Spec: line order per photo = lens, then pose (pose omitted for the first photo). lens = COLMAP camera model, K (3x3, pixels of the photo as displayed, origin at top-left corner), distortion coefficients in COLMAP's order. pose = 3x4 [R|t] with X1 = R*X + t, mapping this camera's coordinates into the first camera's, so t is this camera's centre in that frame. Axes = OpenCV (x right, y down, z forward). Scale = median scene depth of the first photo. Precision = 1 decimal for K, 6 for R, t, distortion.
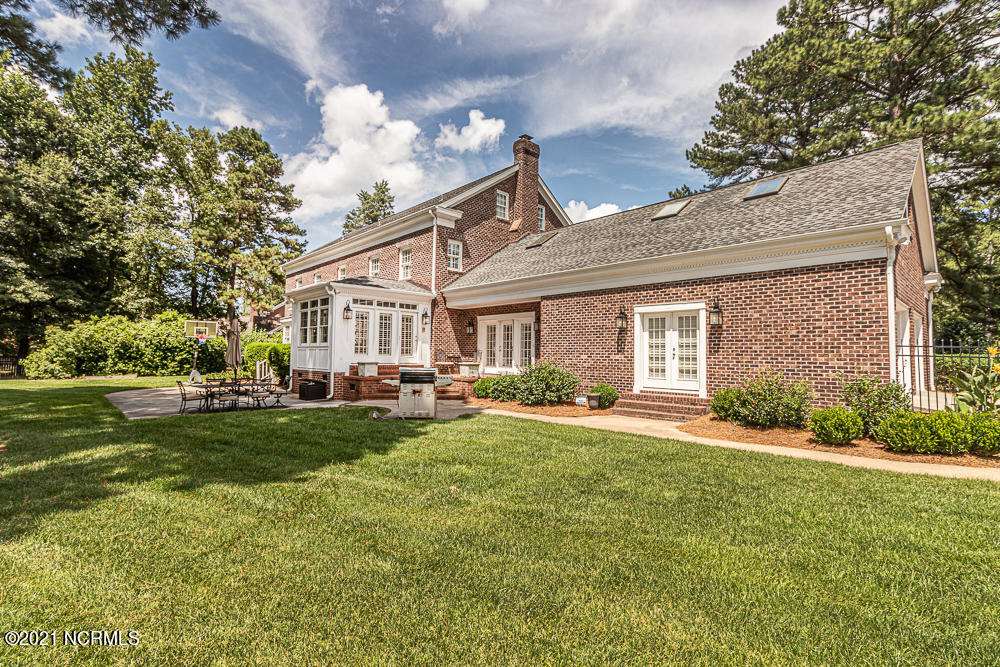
lens RADIAL K [[459.9, 0, 499.7], [0, 459.9, 335.5], [0, 0, 1]] dist [0.000693, 0.000049]
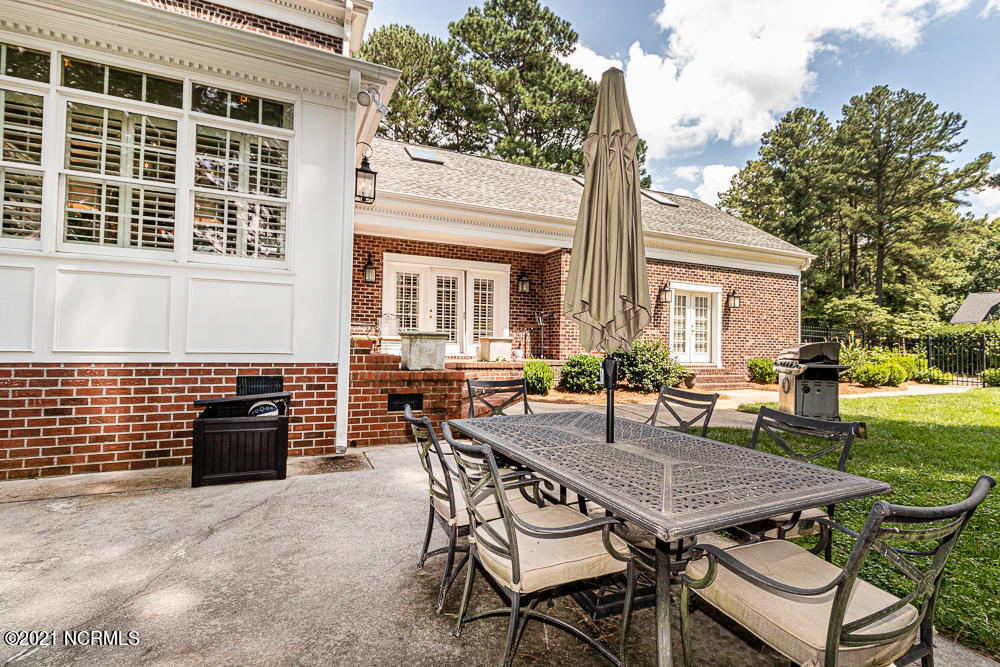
lens RADIAL K [[459.9, 0, 501.4], [0, 459.9, 330.6], [0, 0, 1]] dist [0.000693, 0.000049]
pose [[0.351890, 0.011506, 0.935971, -0.790452], [-0.062762, 0.997964, 0.011328, 0.056043], [-0.933935, -0.062730, 0.351896, 1.021416]]
